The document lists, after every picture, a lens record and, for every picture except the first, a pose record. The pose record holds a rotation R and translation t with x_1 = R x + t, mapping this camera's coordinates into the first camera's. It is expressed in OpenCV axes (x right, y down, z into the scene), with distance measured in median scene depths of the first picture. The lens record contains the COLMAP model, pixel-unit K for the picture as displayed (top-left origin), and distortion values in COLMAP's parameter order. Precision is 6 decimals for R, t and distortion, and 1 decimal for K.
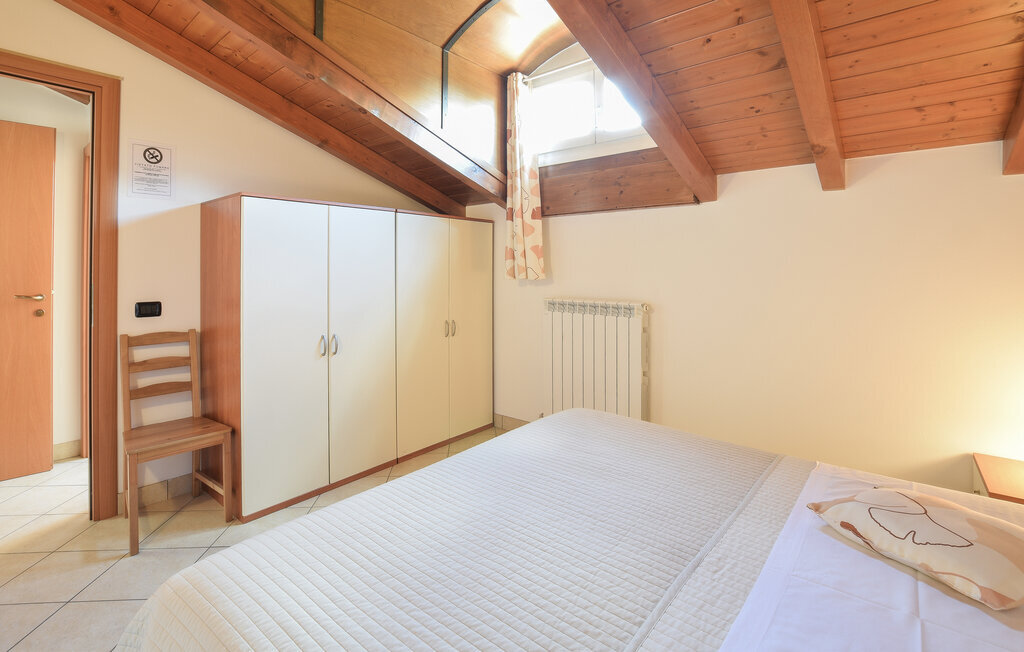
lens RADIAL K [[465.3, 0, 504.5], [0, 465.3, 300.3], [0, 0, 1]] dist [-0.021422, 0.000610]
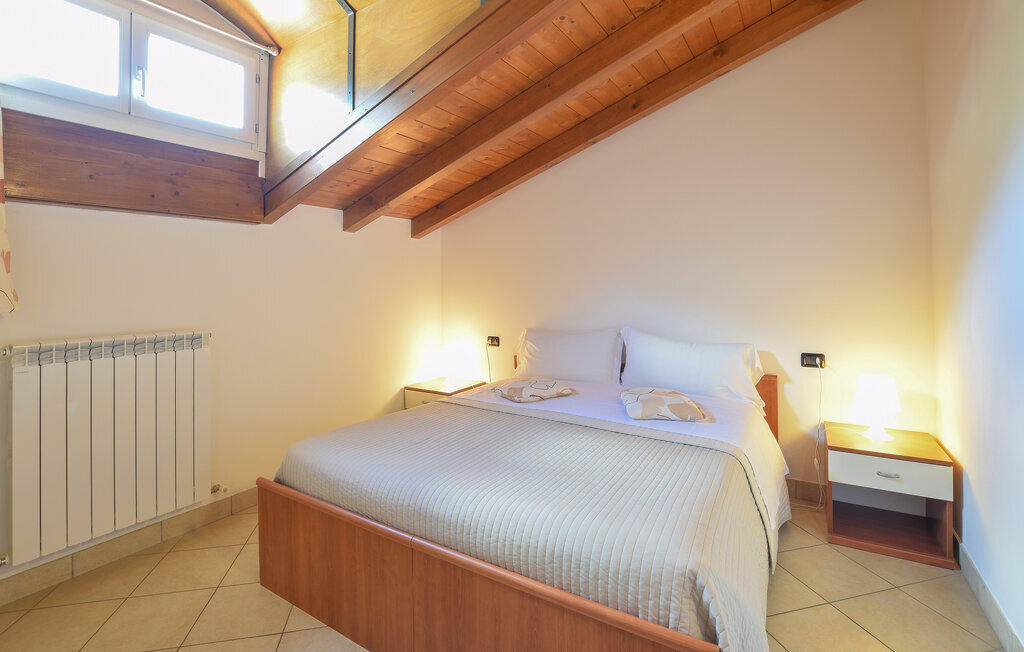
lens RADIAL K [[465.3, 0, 504.5], [0, 465.3, 300.3], [0, 0, 1]] dist [-0.021422, 0.000610]
pose [[-0.134852, -0.036367, 0.990198, -0.606345], [0.082023, 0.995487, 0.047732, -0.041913], [-0.987465, 0.087656, -0.131261, 0.563055]]
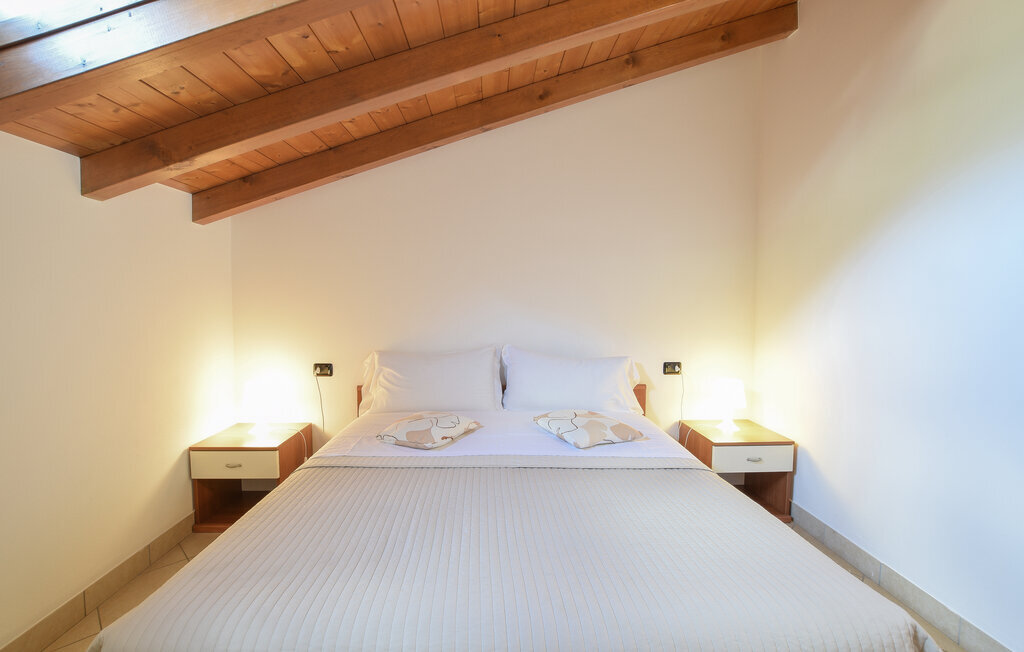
lens RADIAL K [[454.0, 0, 513.2], [0, 454.0, 336.8], [0, 0, 1]] dist [-0.022660, 0.000213]
pose [[-0.675346, -0.071625, 0.734015, -0.287543], [0.043737, 0.989631, 0.136809, -0.053973], [-0.736203, 0.124497, -0.665211, 0.778344]]
